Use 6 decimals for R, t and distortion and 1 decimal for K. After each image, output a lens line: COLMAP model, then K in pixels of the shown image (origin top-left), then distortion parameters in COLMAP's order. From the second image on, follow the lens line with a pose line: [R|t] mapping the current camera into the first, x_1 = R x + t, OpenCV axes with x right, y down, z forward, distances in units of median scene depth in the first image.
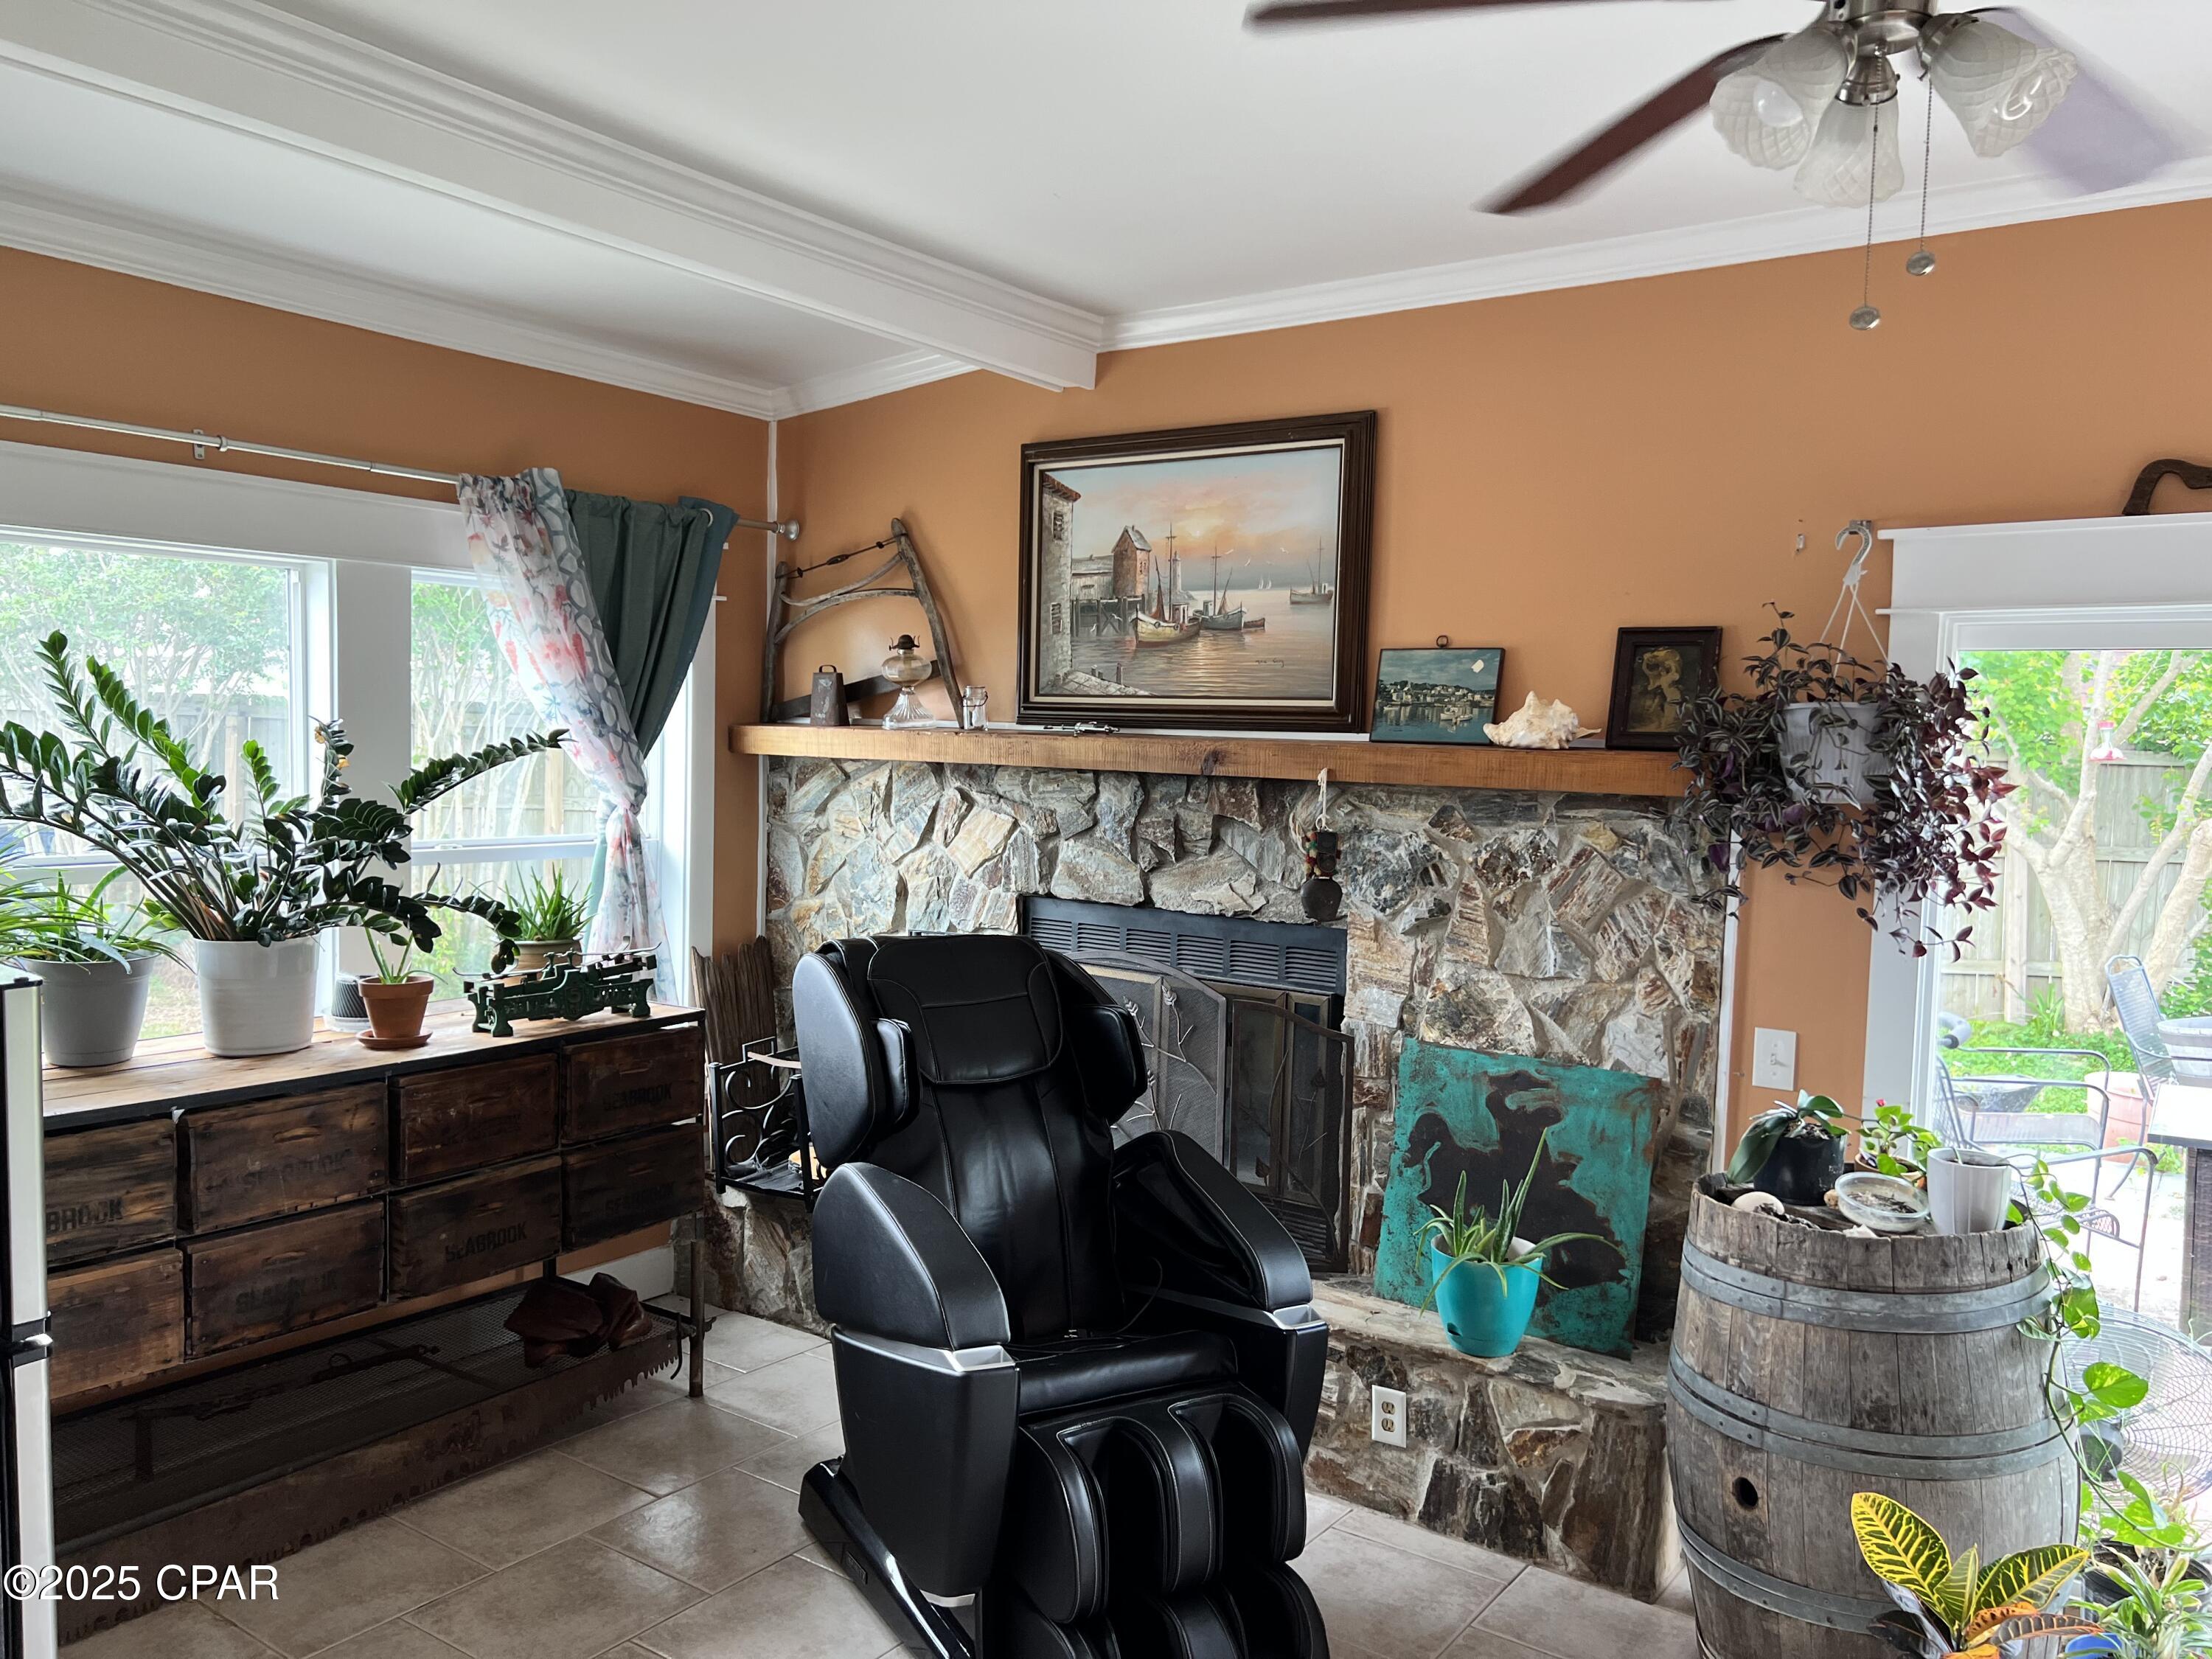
lens RADIAL K [[1649.2, 0, 1107.1], [0, 1649.2, 870.6], [0, 0, 1]] dist [0.125840, -0.038003]
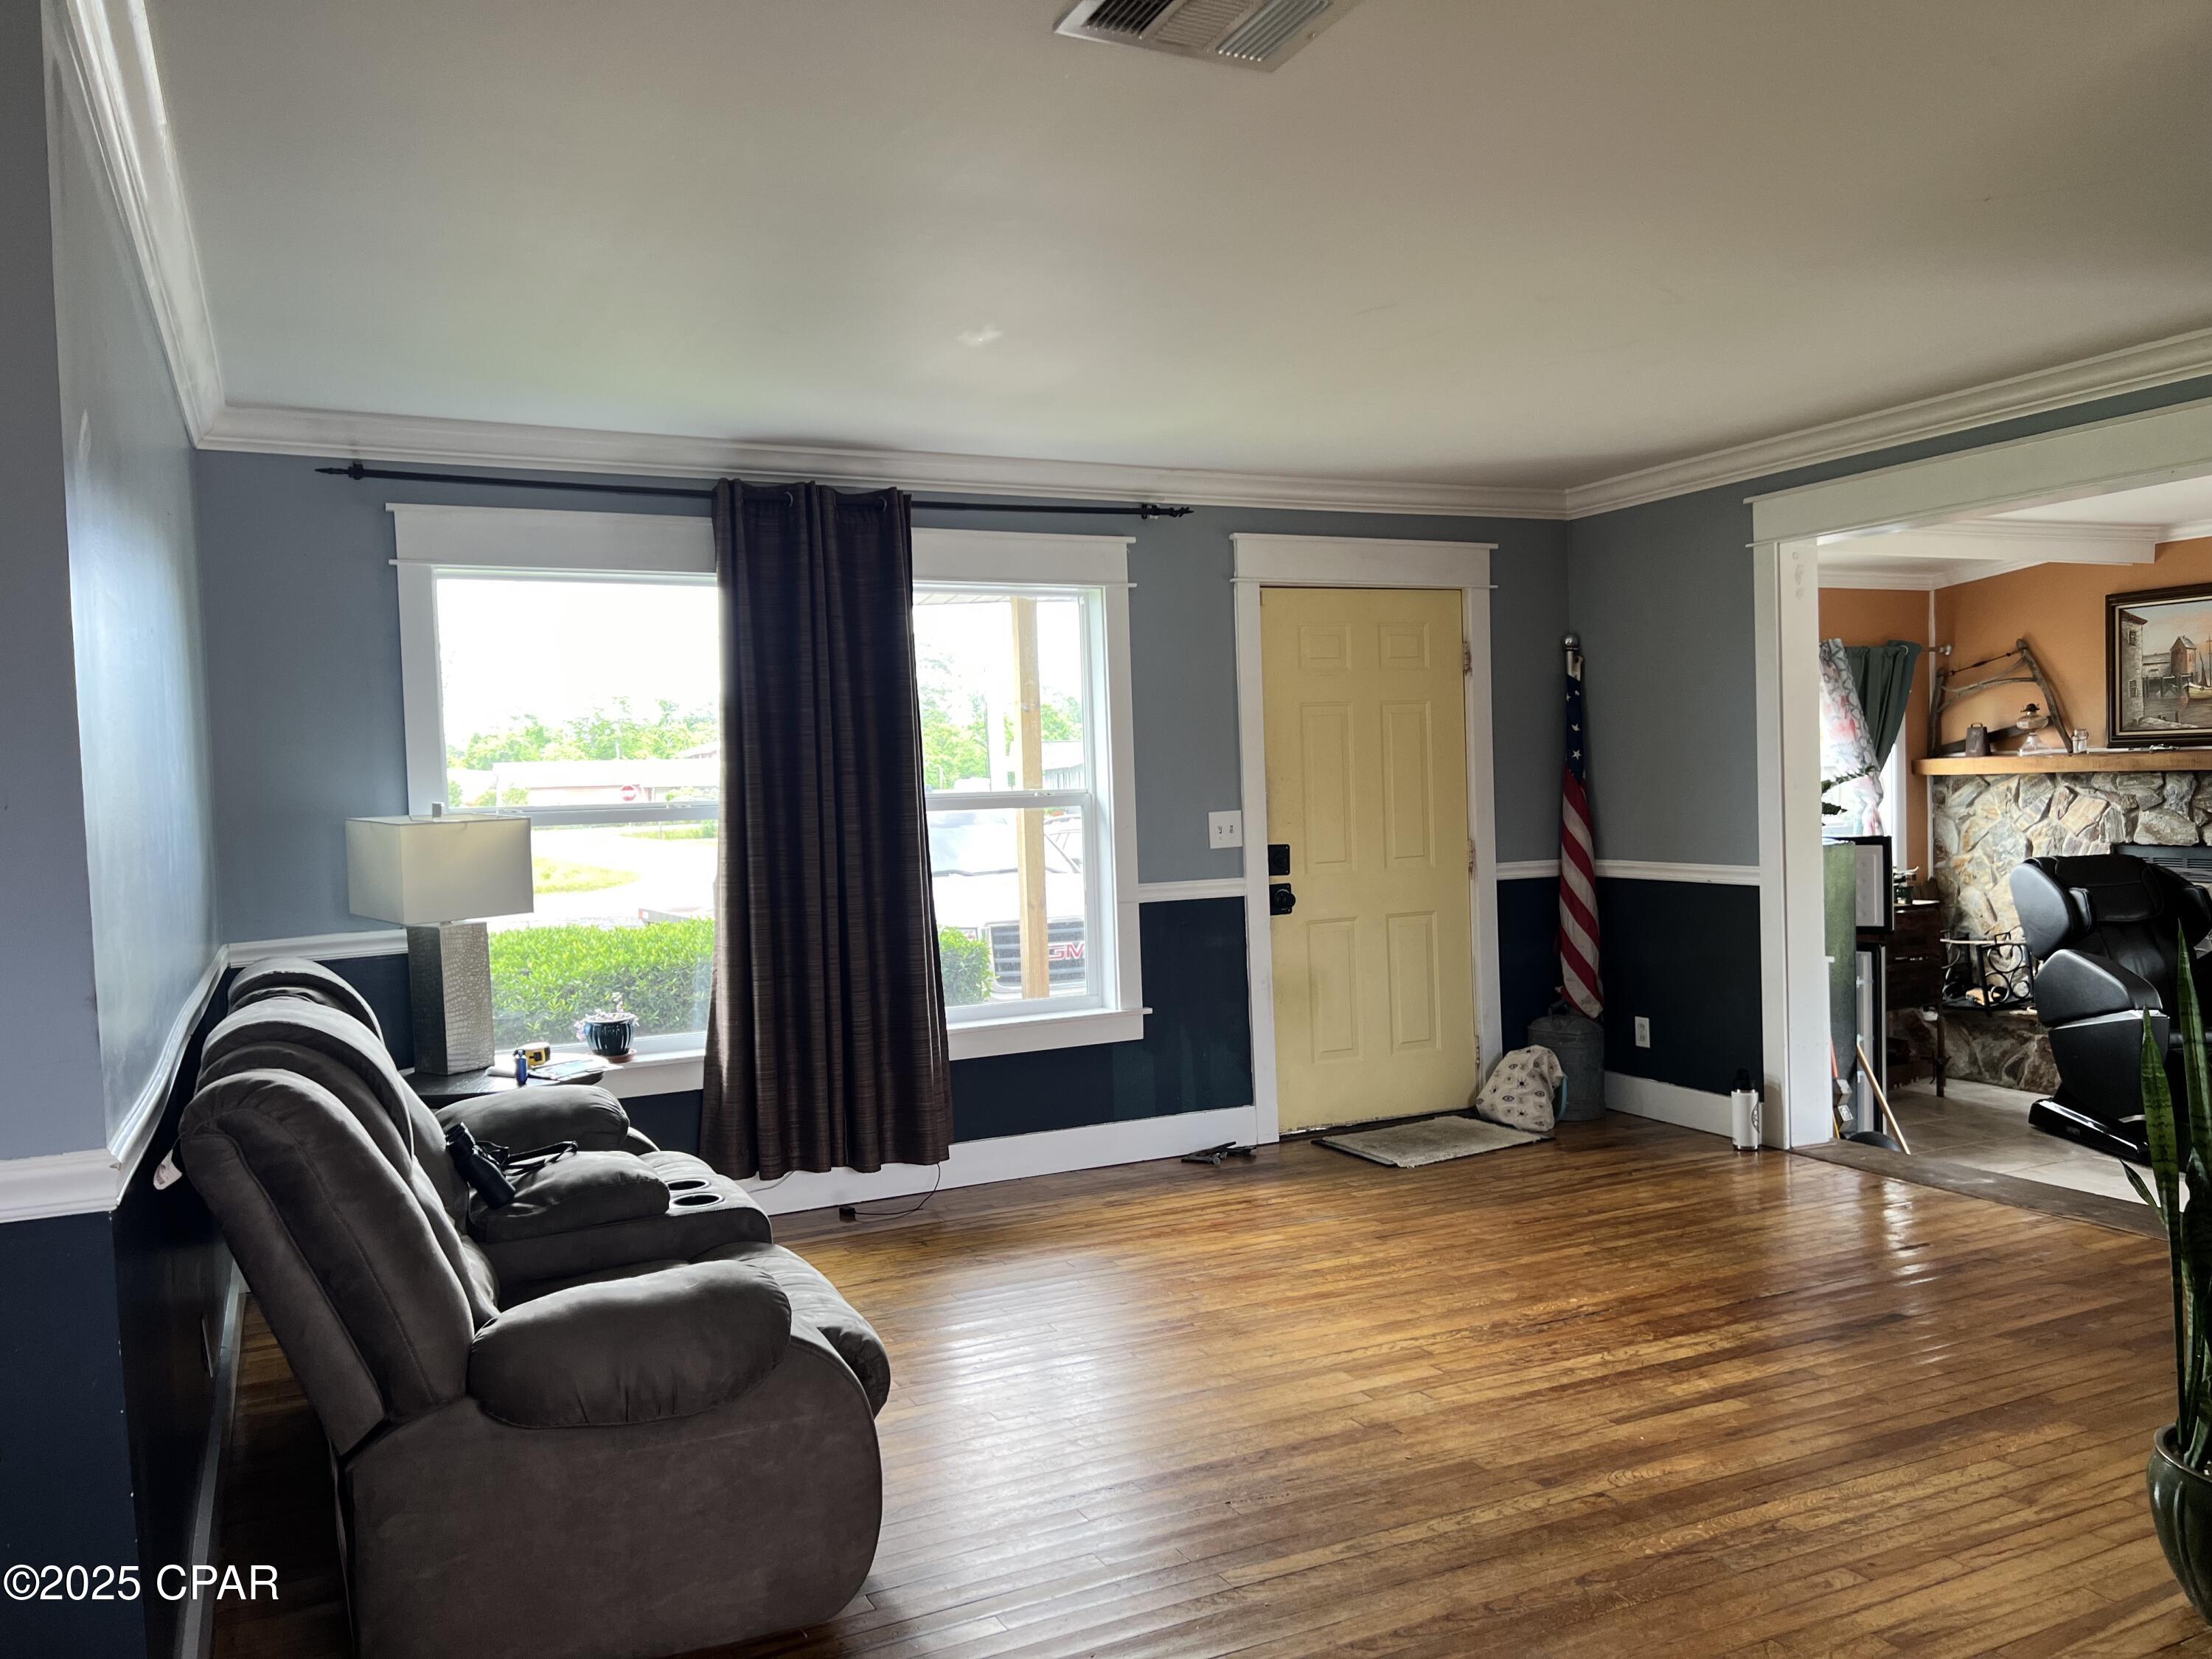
lens RADIAL K [[1651.0, 0, 1101.3], [0, 1651.0, 852.5], [0, 0, 1]] dist [0.040632, -0.039260]
pose [[0.875057, -0.032706, -0.482914, -0.139676], [0.013319, 0.998964, -0.043521, 0.087942], [0.483837, 0.031652, 0.874586, -1.101518]]
